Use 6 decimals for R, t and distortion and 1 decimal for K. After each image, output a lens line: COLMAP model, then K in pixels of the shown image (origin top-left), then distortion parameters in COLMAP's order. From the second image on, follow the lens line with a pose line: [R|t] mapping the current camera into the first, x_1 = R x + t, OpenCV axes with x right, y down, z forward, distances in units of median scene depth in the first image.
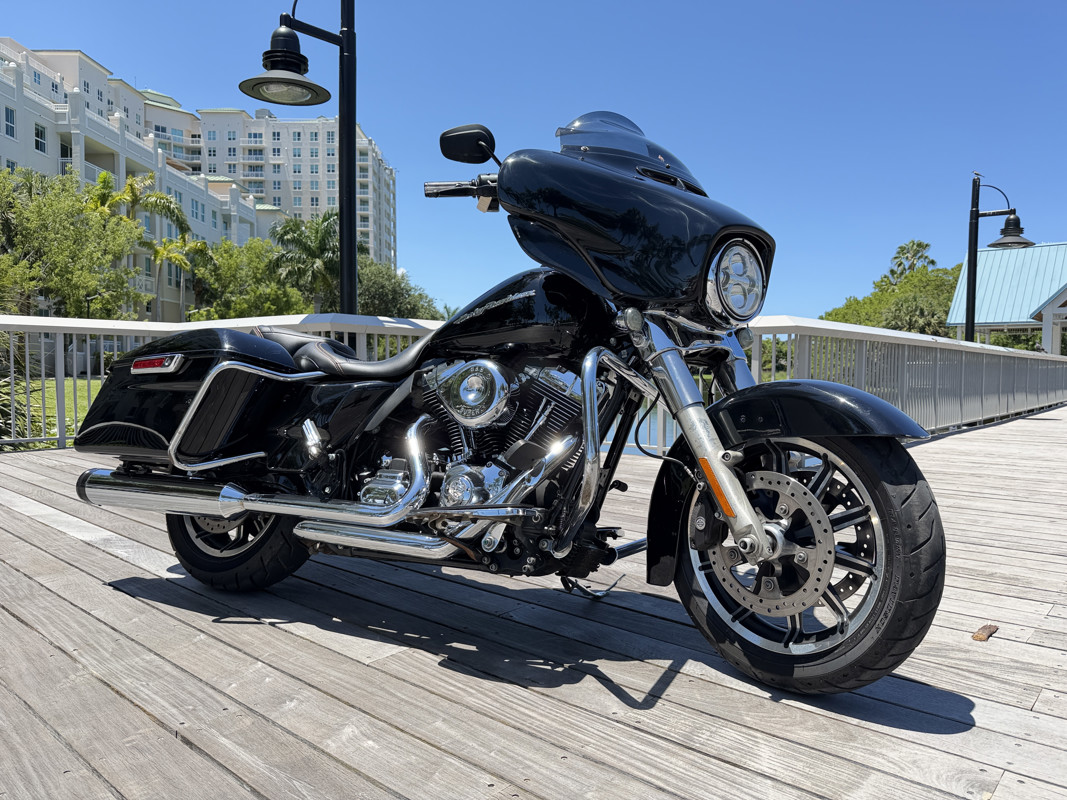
lens RADIAL K [[761.1, 0, 536.7], [0, 761.1, 396.9], [0, 0, 1]] dist [0.027059, -0.041264]
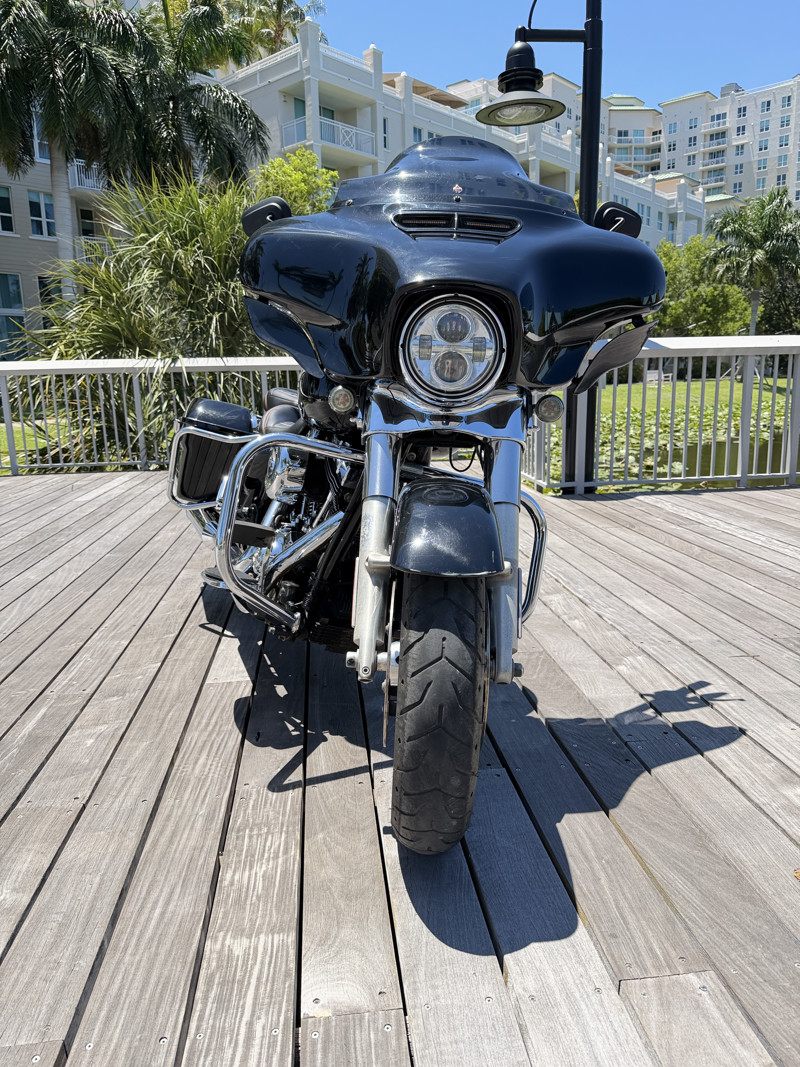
lens RADIAL K [[761.1, 0, 397.0], [0, 761.1, 519.8], [0, 0, 1]] dist [0.027059, -0.041264]
pose [[0.739916, 0.100290, -0.665182, 0.256271], [0.002814, 0.988354, 0.152145, -0.030773], [0.672694, -0.114447, 0.731016, 0.111847]]
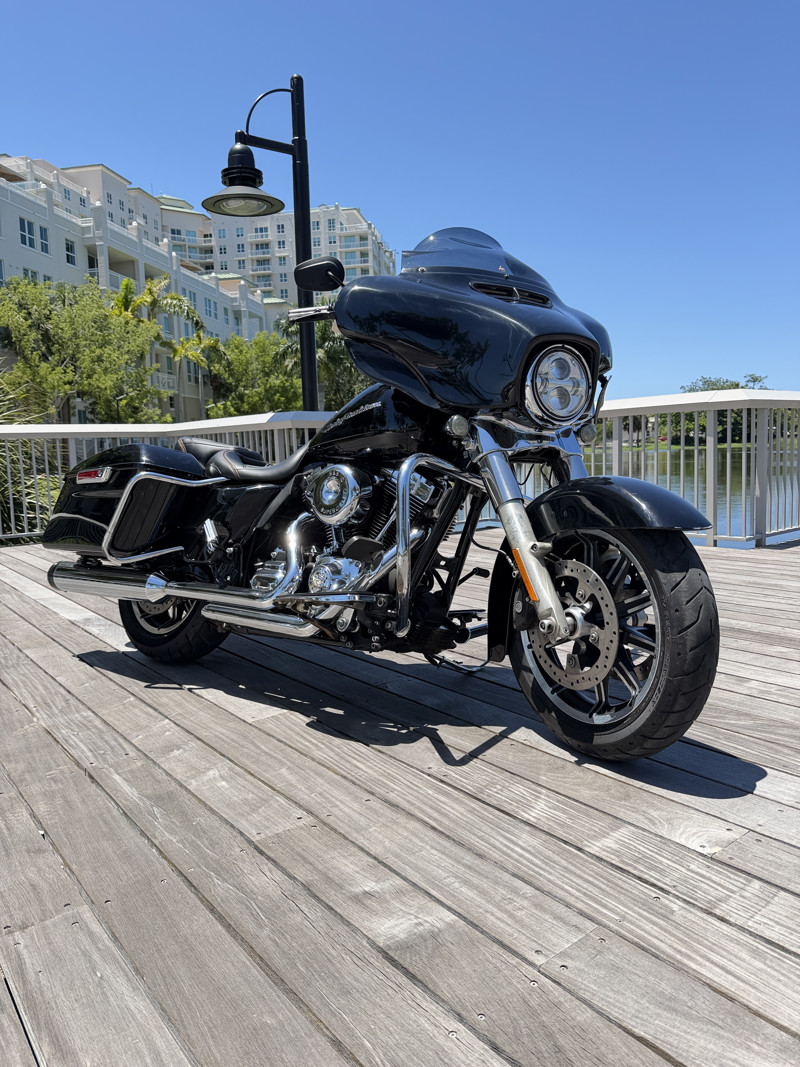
lens RADIAL K [[761.1, 0, 401.9], [0, 761.1, 516.7], [0, 0, 1]] dist [0.027059, -0.041264]
pose [[0.982182, -0.023062, -0.186510, 0.079244], [0.032996, 0.998187, 0.050331, -0.008642], [0.185011, -0.055588, 0.981163, -0.036837]]
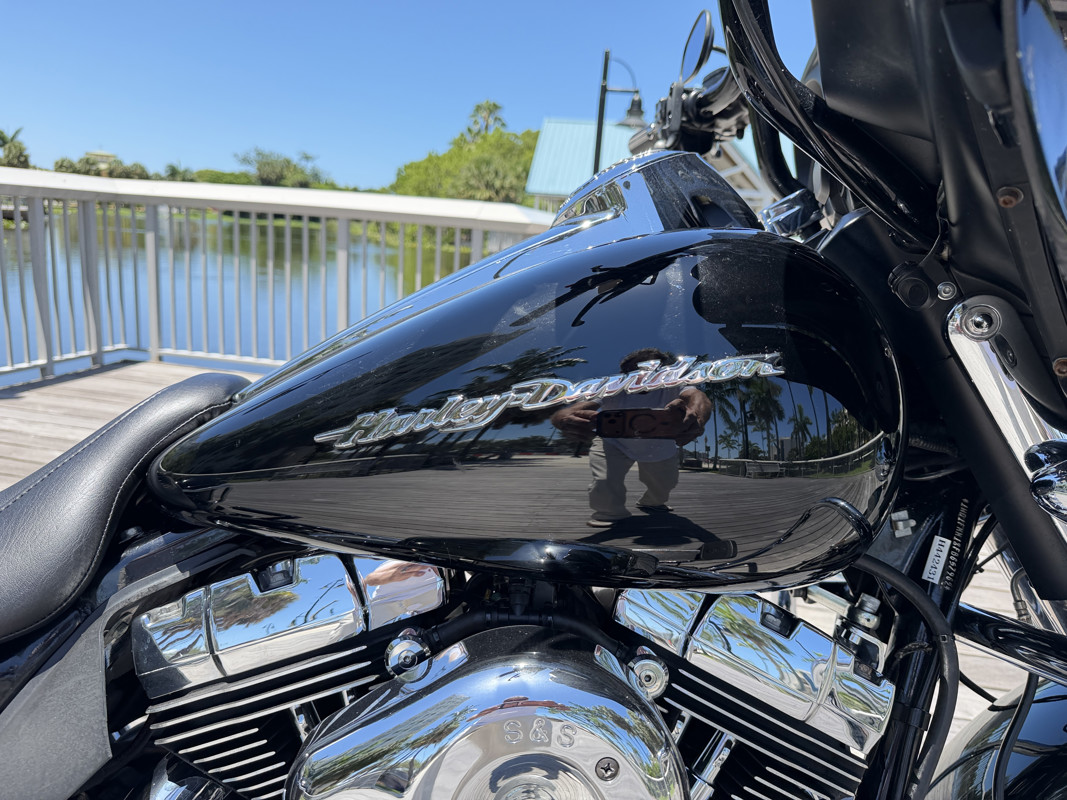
lens RADIAL K [[761.1, 0, 539.0], [0, 761.1, 404.1], [0, 0, 1]] dist [0.027059, -0.041264]
pose [[0.854918, -0.064904, 0.514686, -0.061158], [-0.042289, 0.980121, 0.193841, -0.056313], [-0.517036, -0.187484, 0.835179, 0.285639]]
